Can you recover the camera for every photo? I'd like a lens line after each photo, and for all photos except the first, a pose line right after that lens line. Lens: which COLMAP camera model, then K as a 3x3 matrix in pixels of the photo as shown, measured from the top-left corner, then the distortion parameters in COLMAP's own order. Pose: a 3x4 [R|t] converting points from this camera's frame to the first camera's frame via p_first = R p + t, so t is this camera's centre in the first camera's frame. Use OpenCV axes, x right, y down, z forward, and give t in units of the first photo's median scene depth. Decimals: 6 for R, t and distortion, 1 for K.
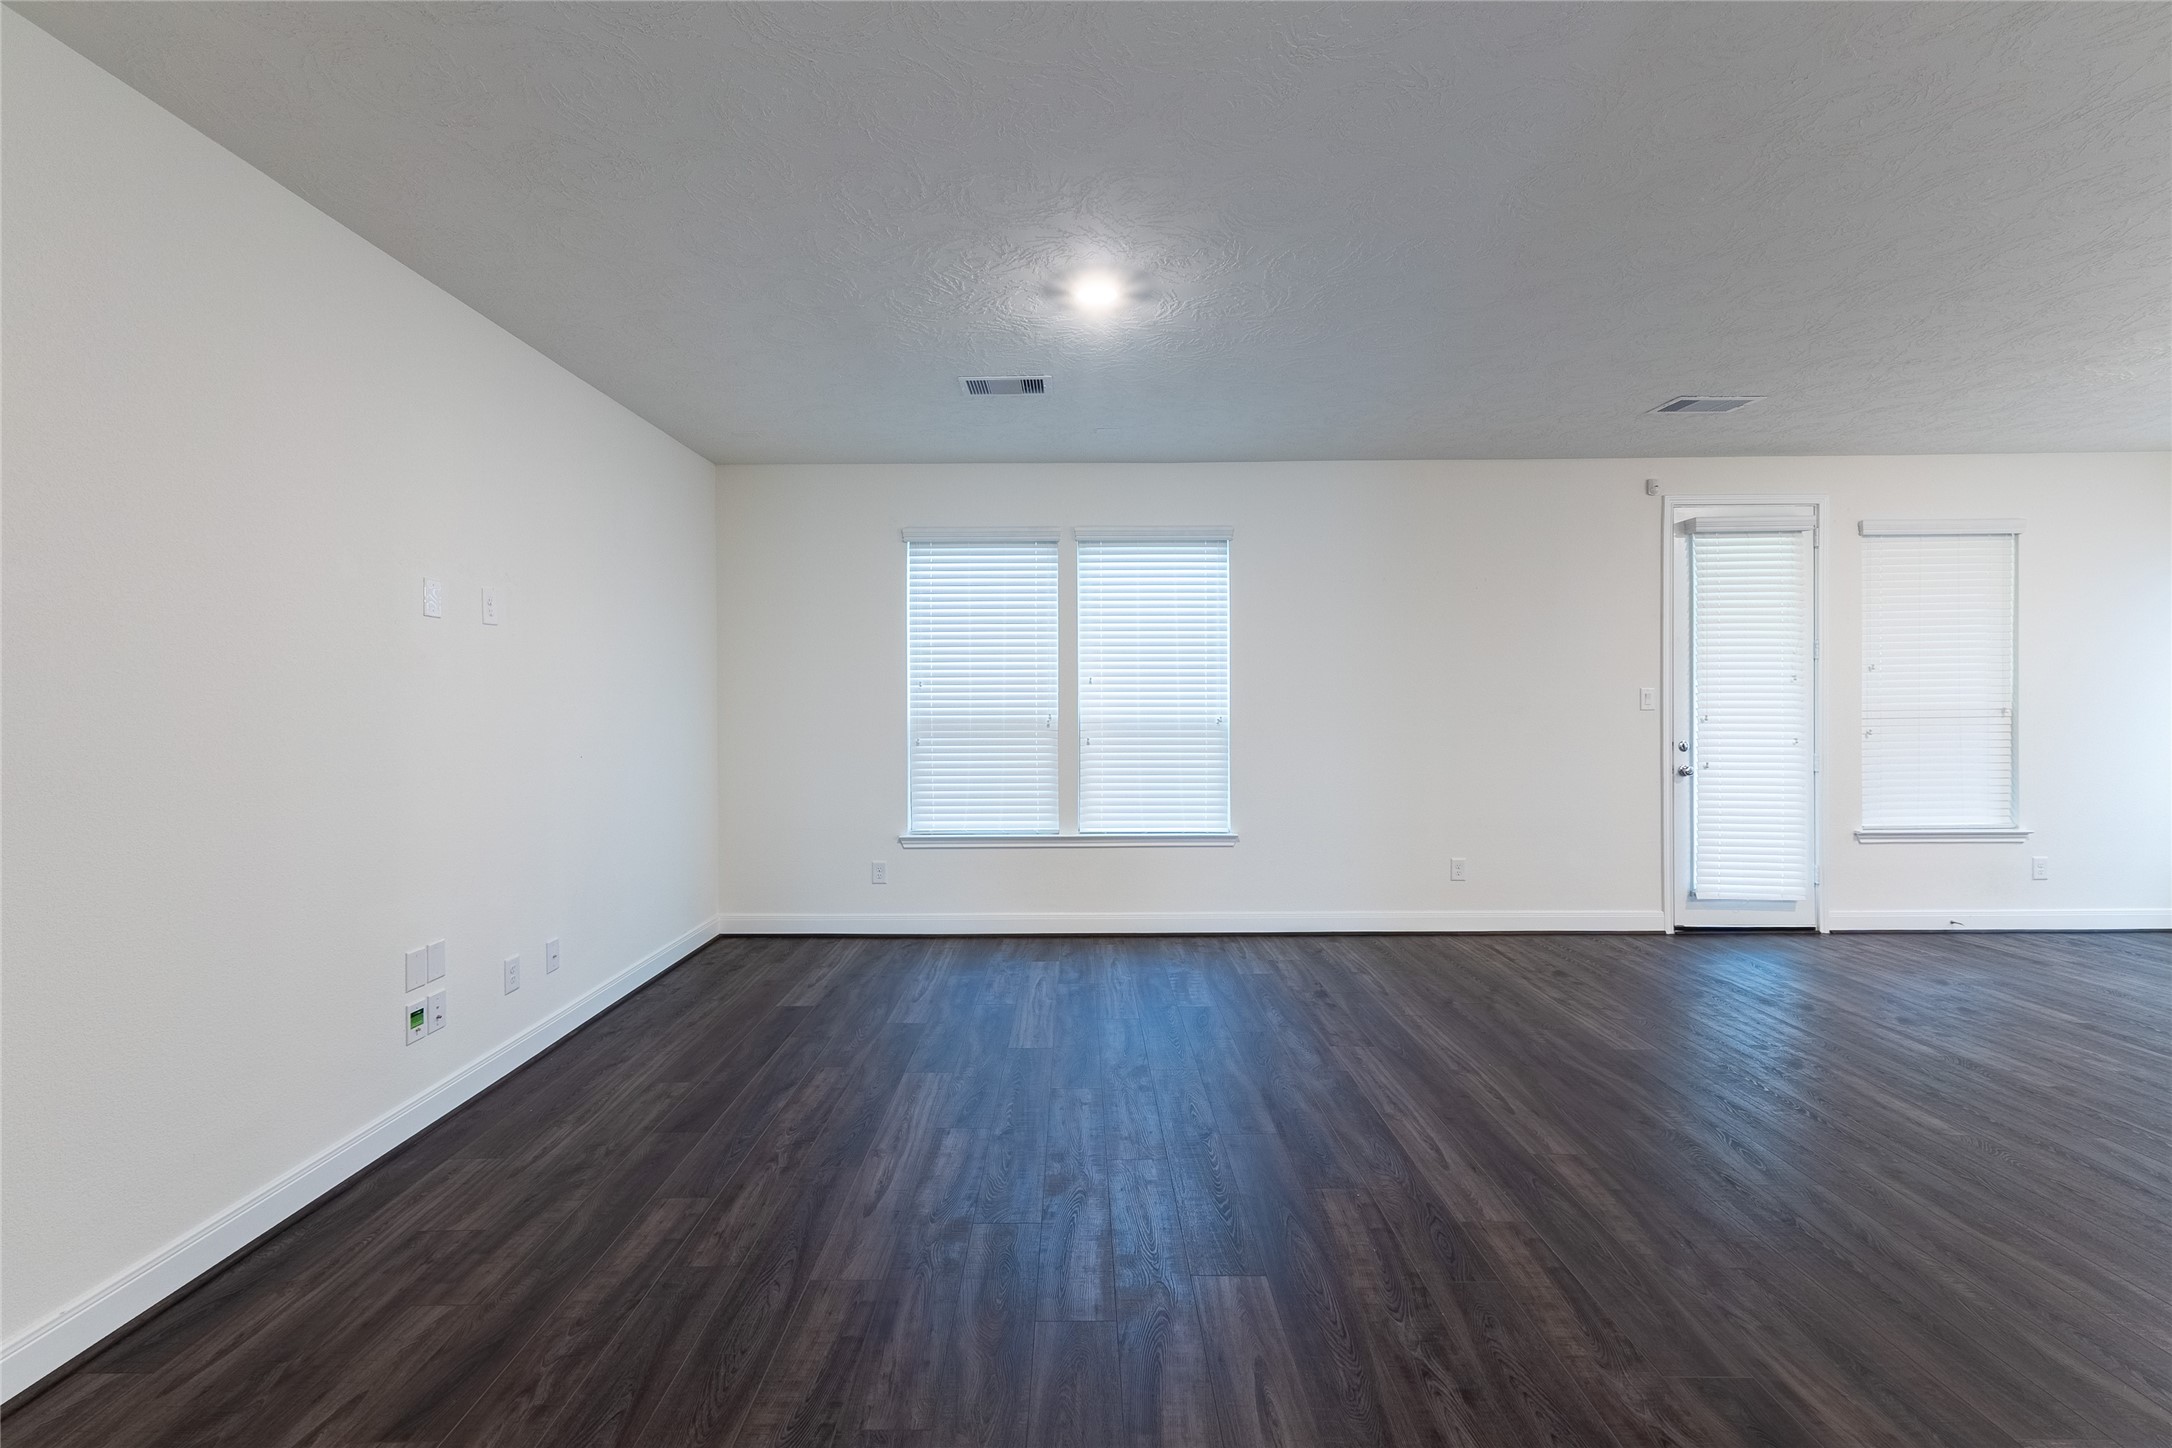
lens RADIAL K [[920.5, 0, 1069.9], [0, 920.5, 709.6], [0, 0, 1]] dist [0.007531, -0.001922]
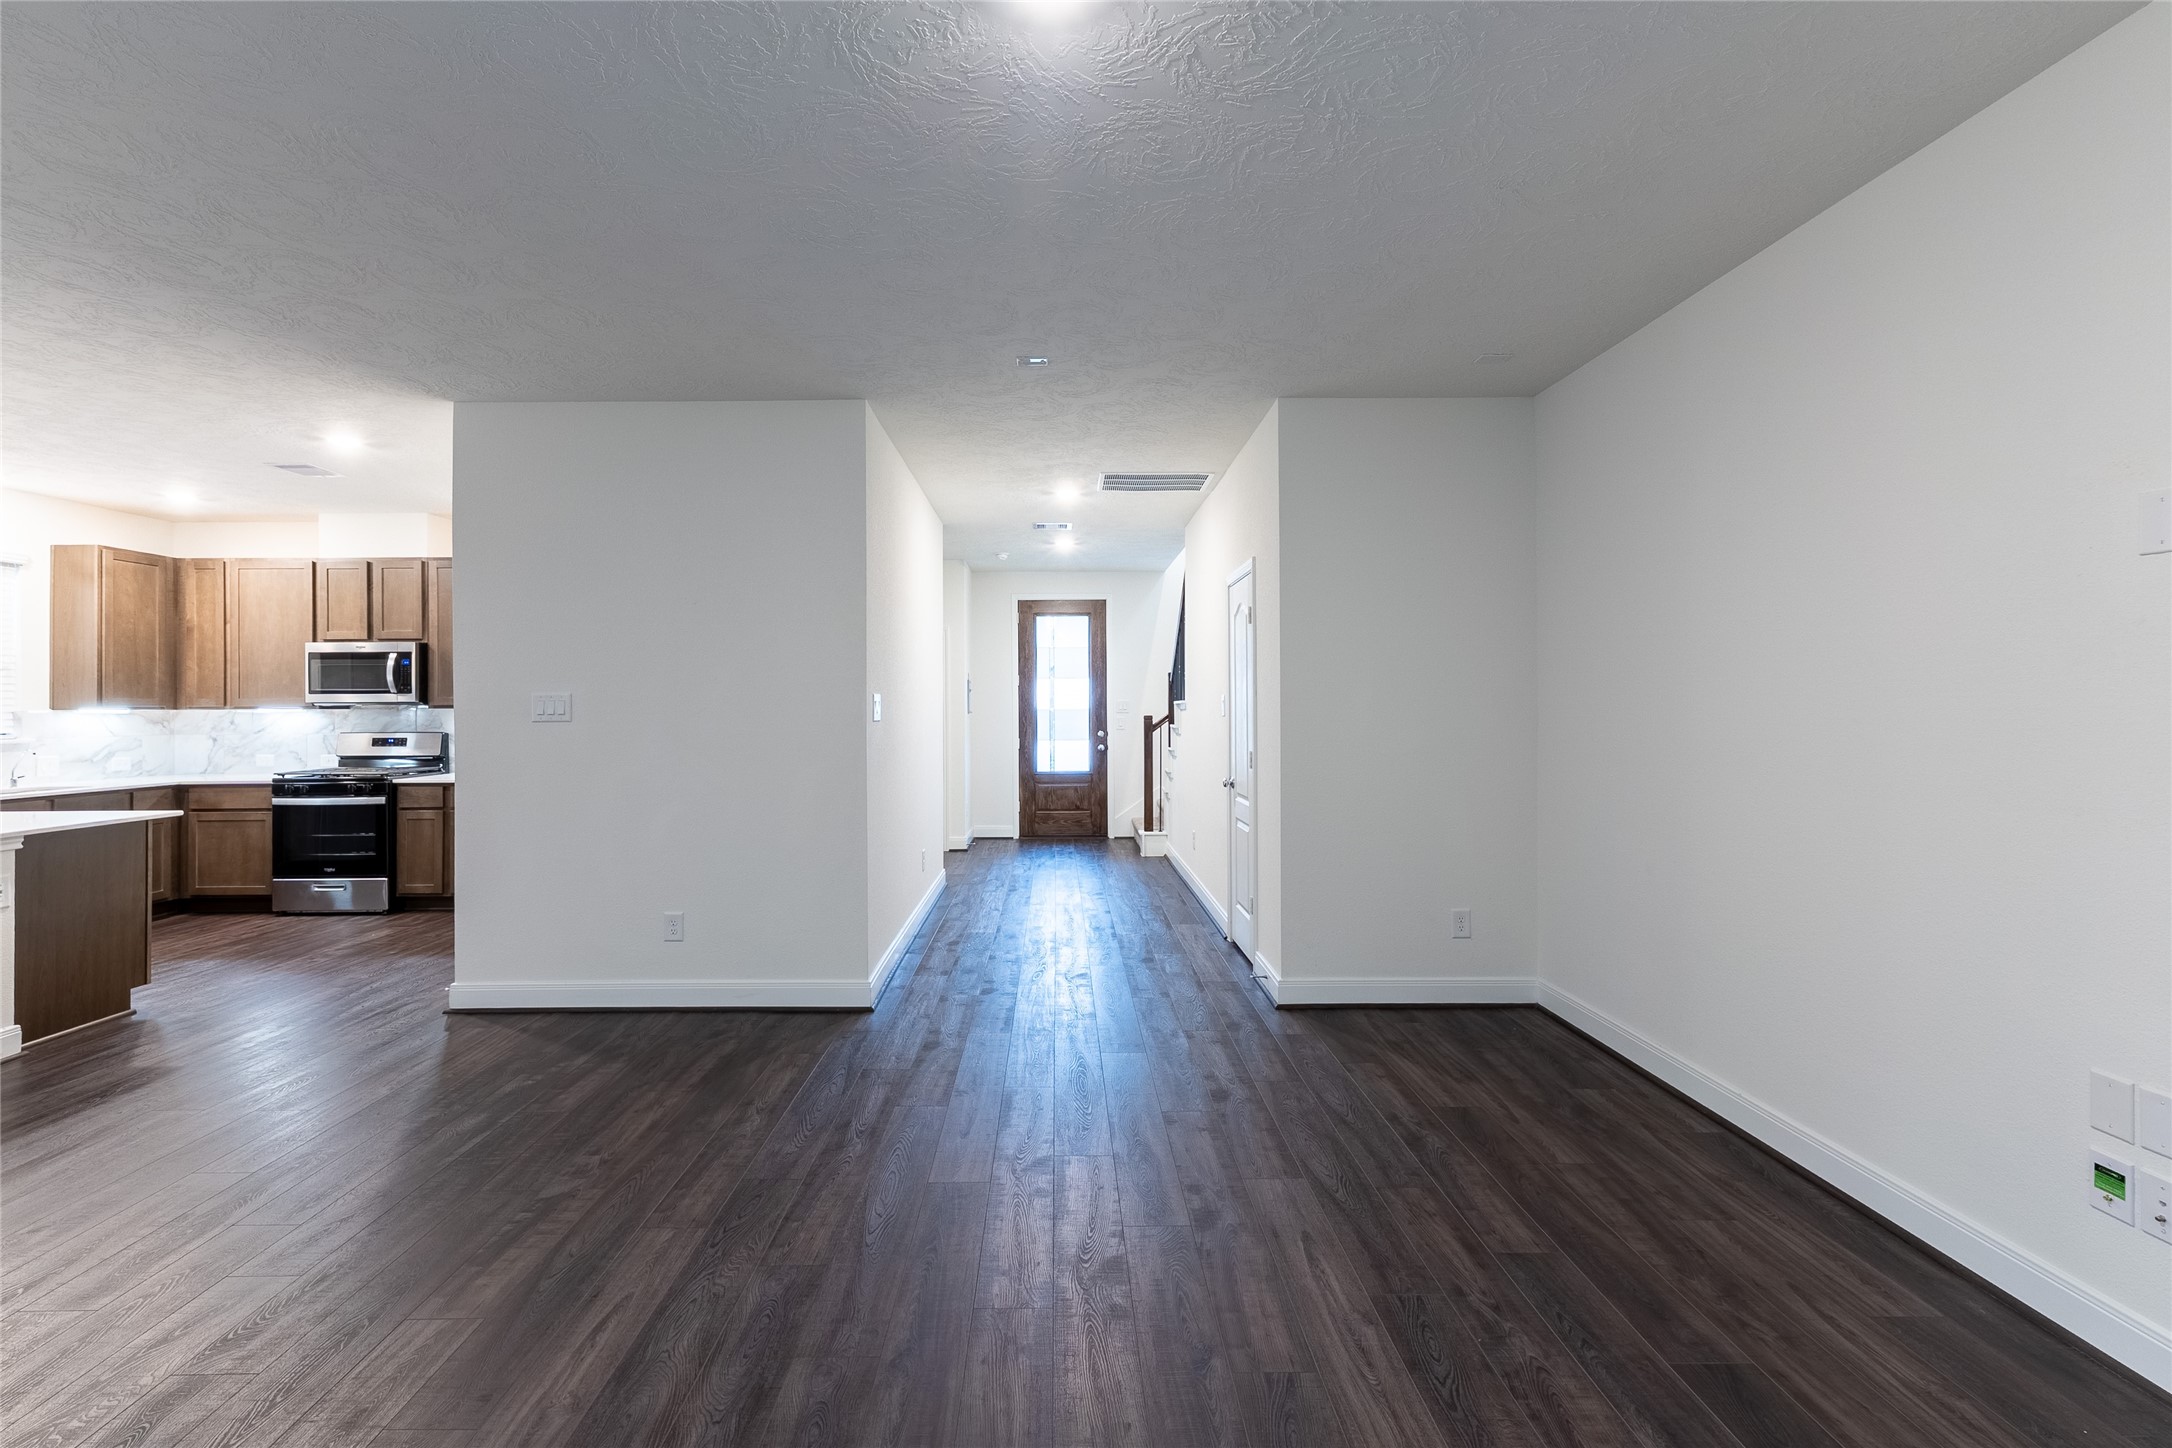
lens RADIAL K [[920.5, 0, 1064.9], [0, 920.5, 699.1], [0, 0, 1]] dist [0.007531, -0.001922]
pose [[-0.999735, 0.012243, -0.019499, 0.020066], [0.012126, 0.999908, 0.006150, -0.009868], [0.019573, 0.005912, -0.999791, 0.900756]]
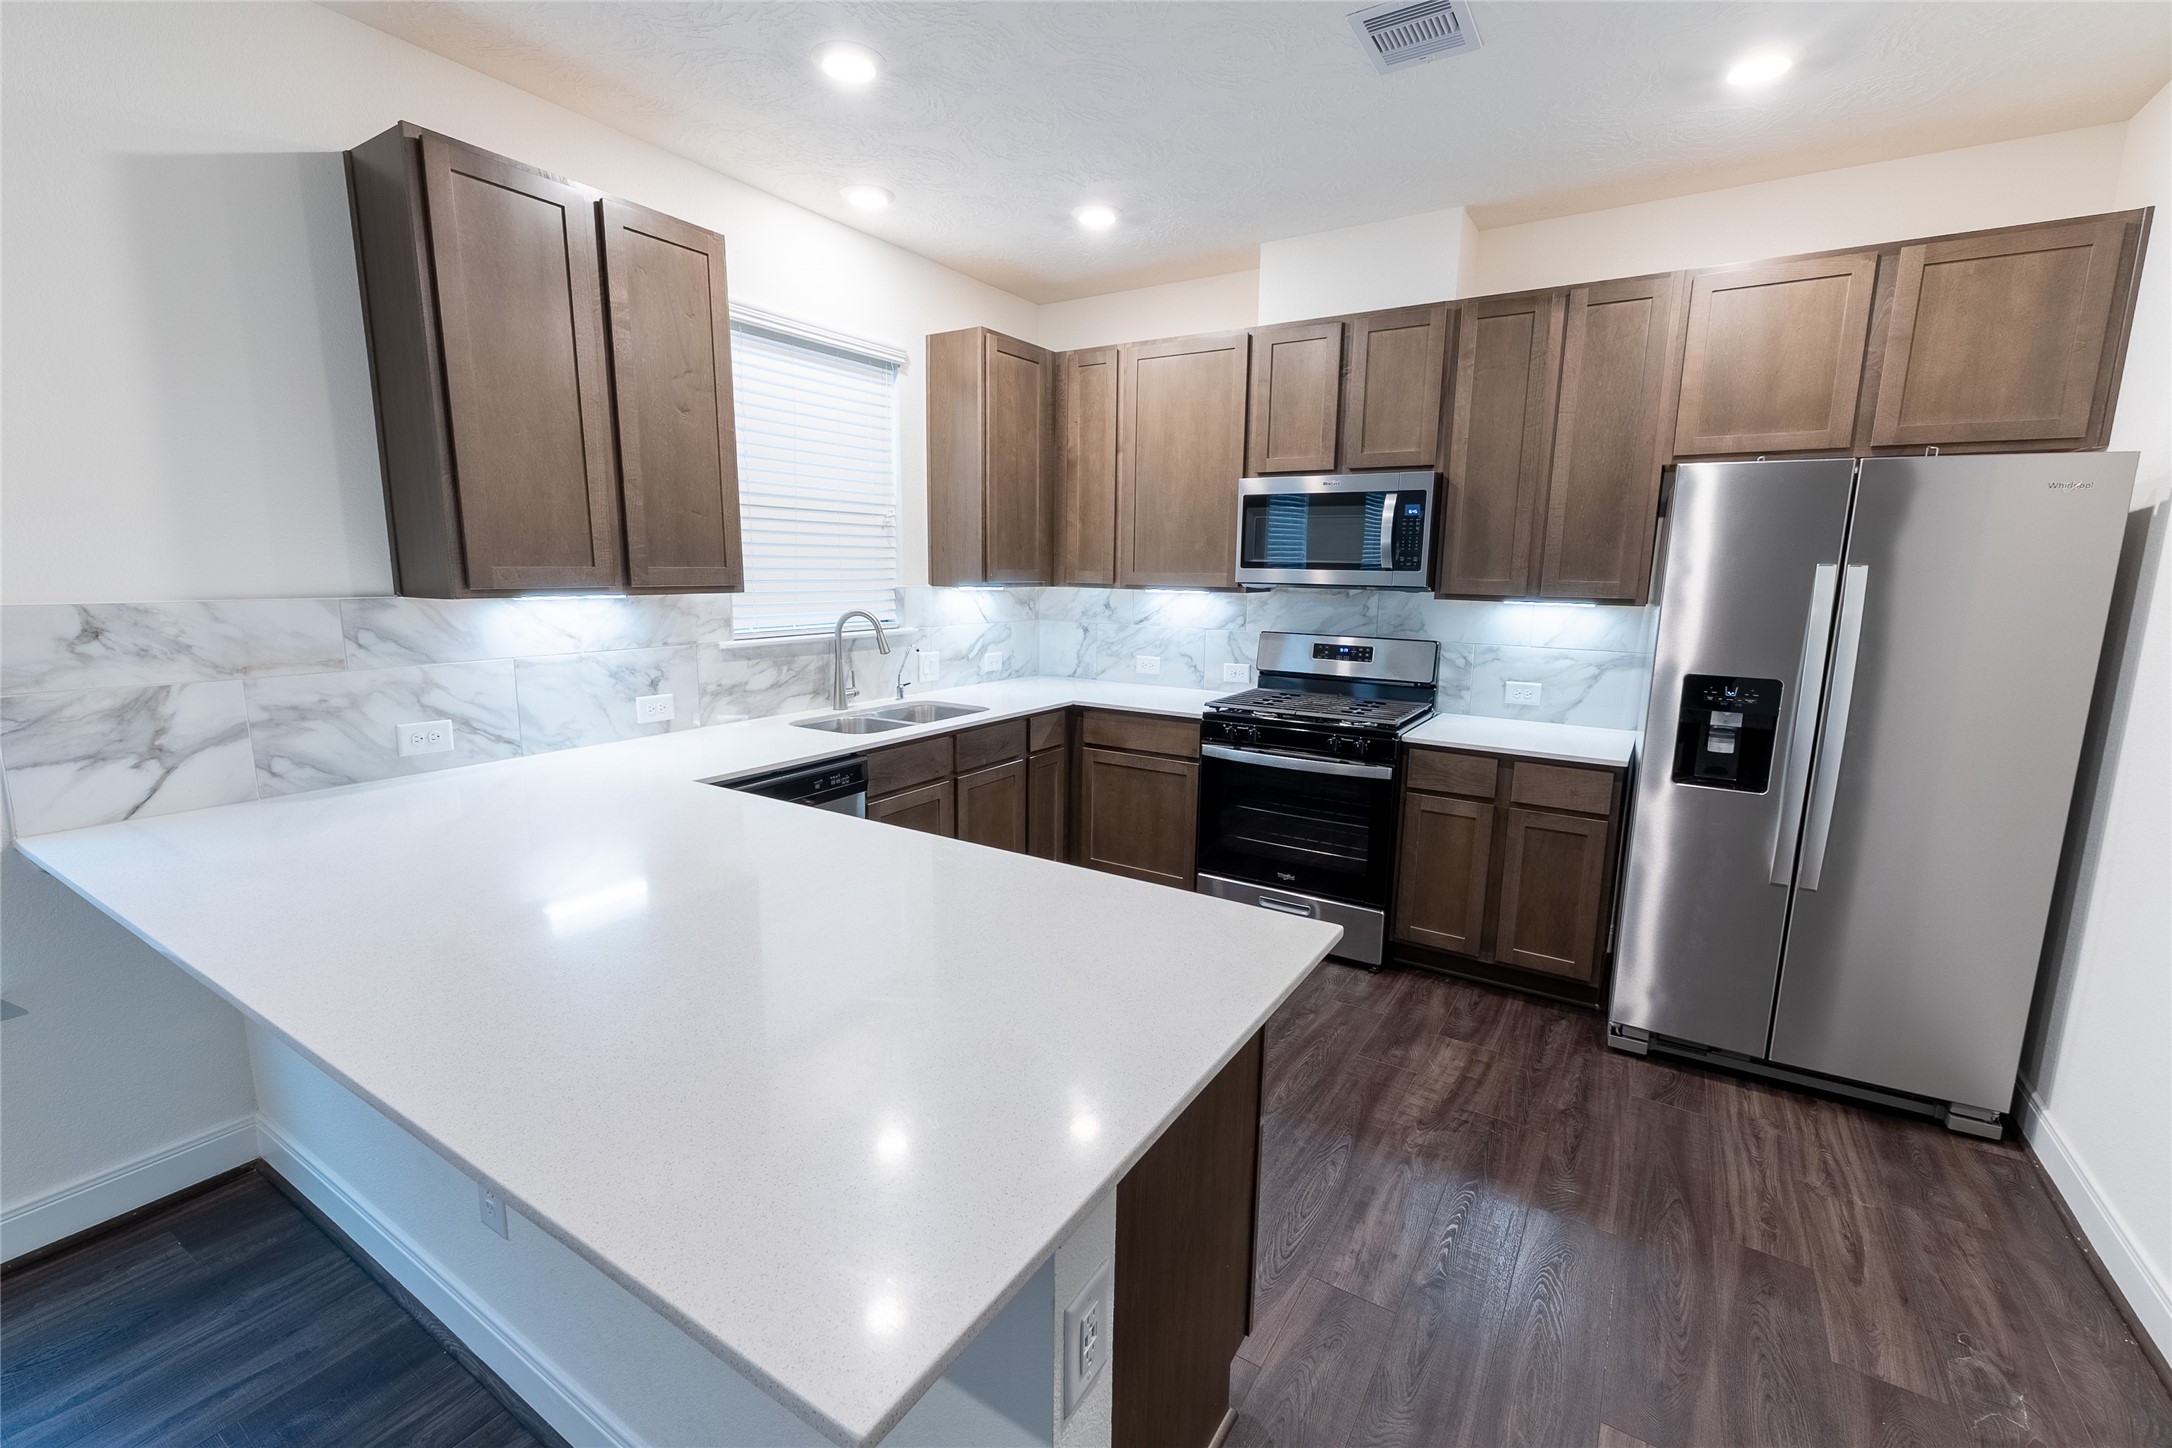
lens RADIAL K [[920.5, 0, 1090.3], [0, 920.5, 717.6], [0, 0, 1]] dist [0.007531, -0.001922]
pose [[-0.851061, -0.092513, 0.516852, 0.697707], [-0.002720, 0.985119, 0.171850, -0.028767], [-0.525060, 0.144849, -0.838648, 0.353315]]
